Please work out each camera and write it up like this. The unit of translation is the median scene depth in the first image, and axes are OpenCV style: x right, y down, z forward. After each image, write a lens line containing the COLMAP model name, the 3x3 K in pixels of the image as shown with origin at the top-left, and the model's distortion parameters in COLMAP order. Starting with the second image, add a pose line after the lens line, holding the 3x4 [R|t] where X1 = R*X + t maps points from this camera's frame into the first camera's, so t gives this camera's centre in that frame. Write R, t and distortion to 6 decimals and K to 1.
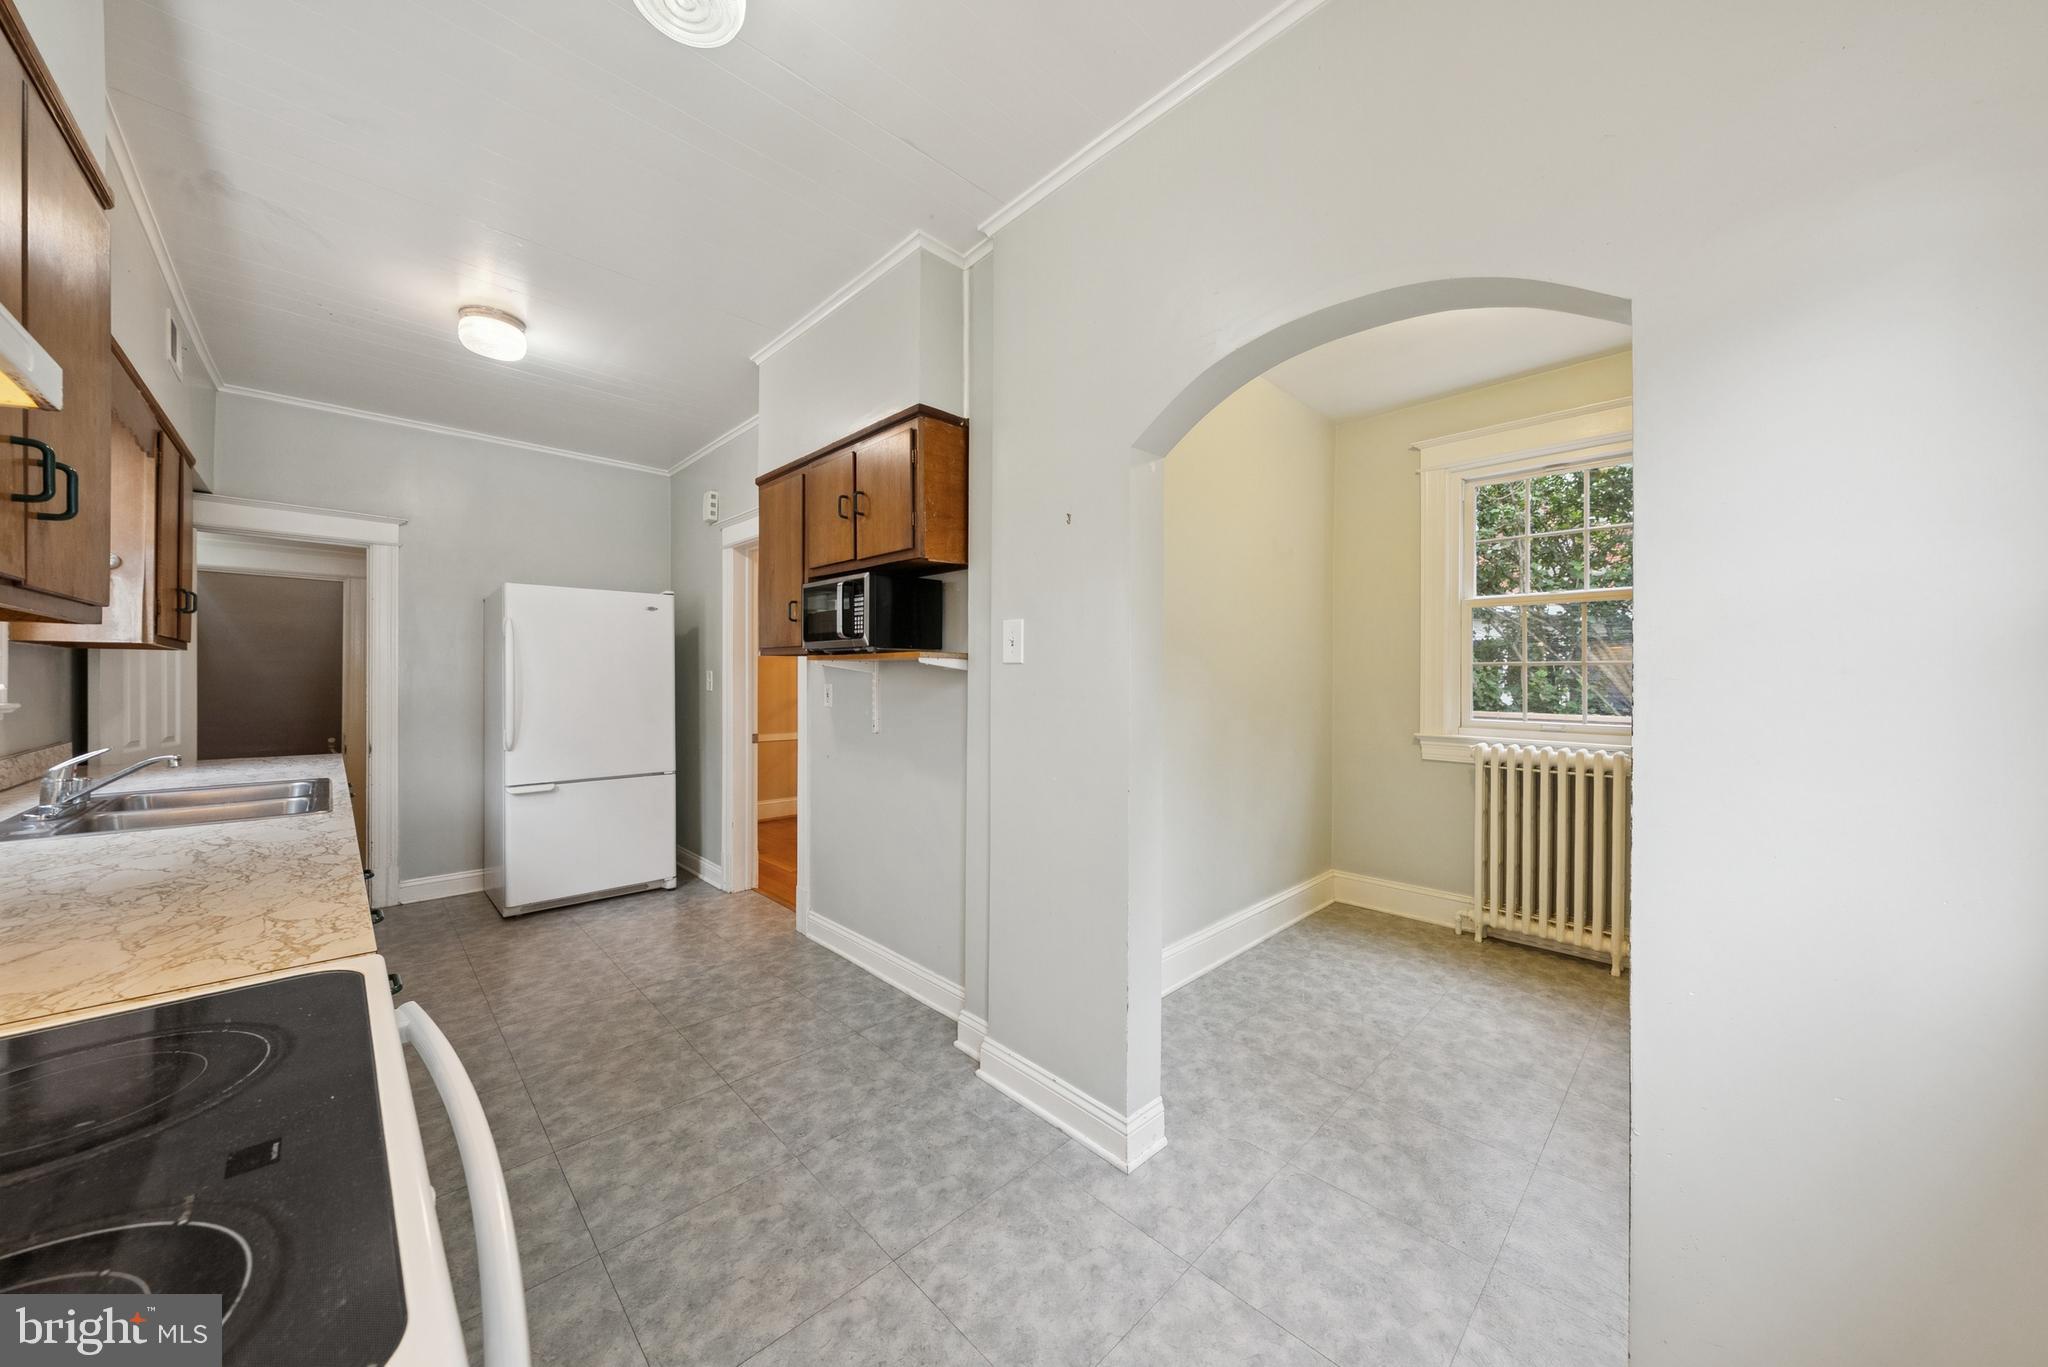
lens RADIAL K [[706.5, 0, 1023.8], [0, 706.5, 669.6], [0, 0, 1]] dist [0.000017, -0.000078]
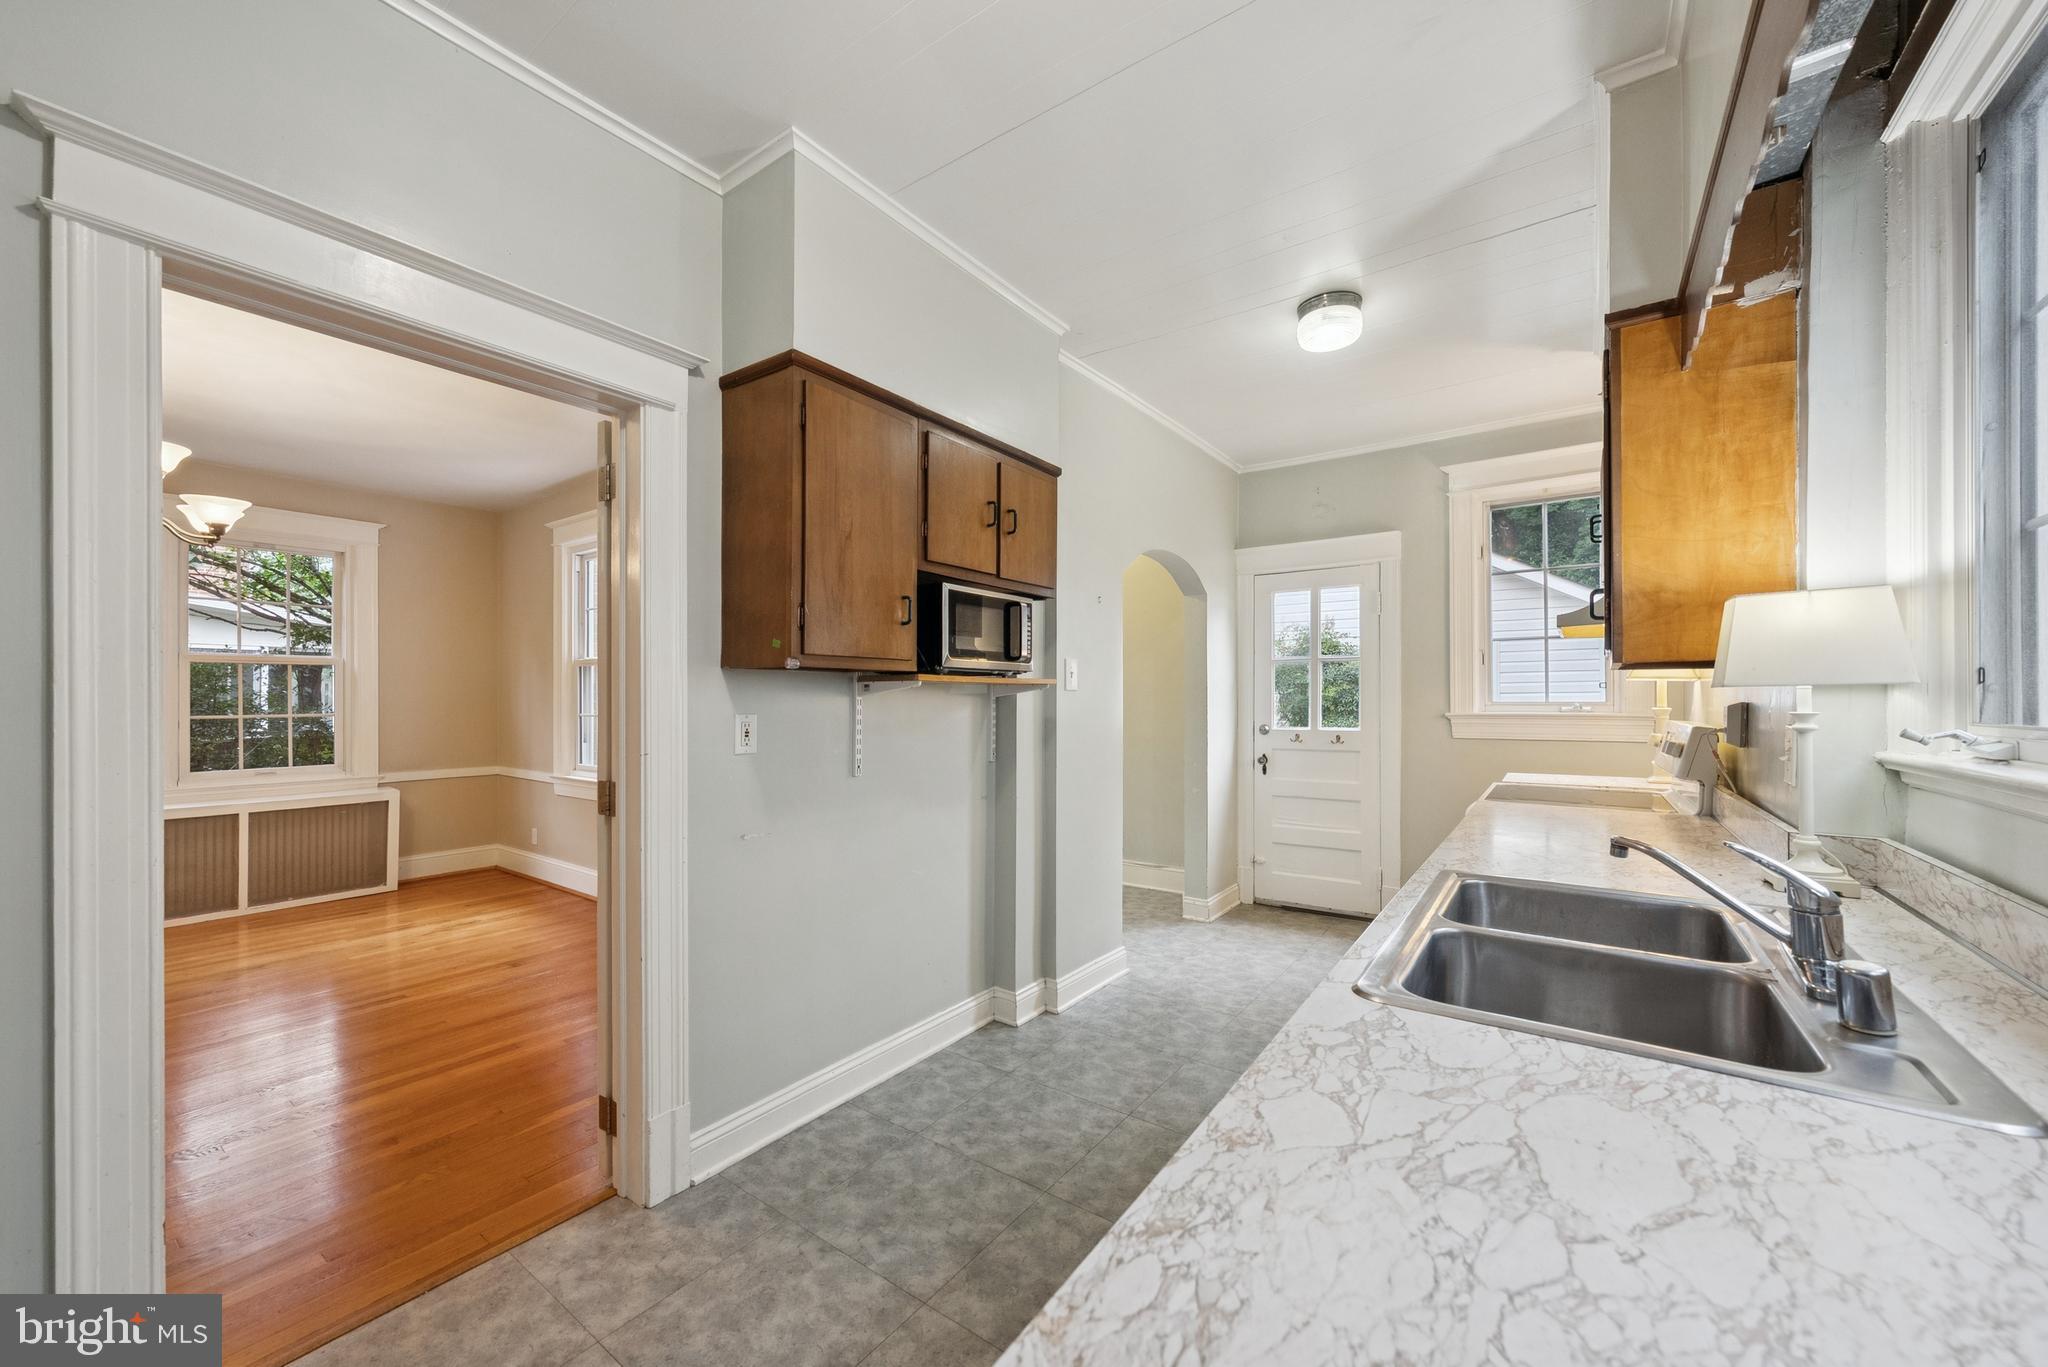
lens RADIAL K [[762.2, 0, 1017.3], [0, 762.2, 697.1], [0, 0, 1]] dist [-0.000022, 0.000000]
pose [[-0.166980, 0.006208, 0.985941, -0.661647], [-0.001064, 0.999978, -0.006477, 0.005983], [-0.985960, -0.002131, -0.166970, 0.611248]]
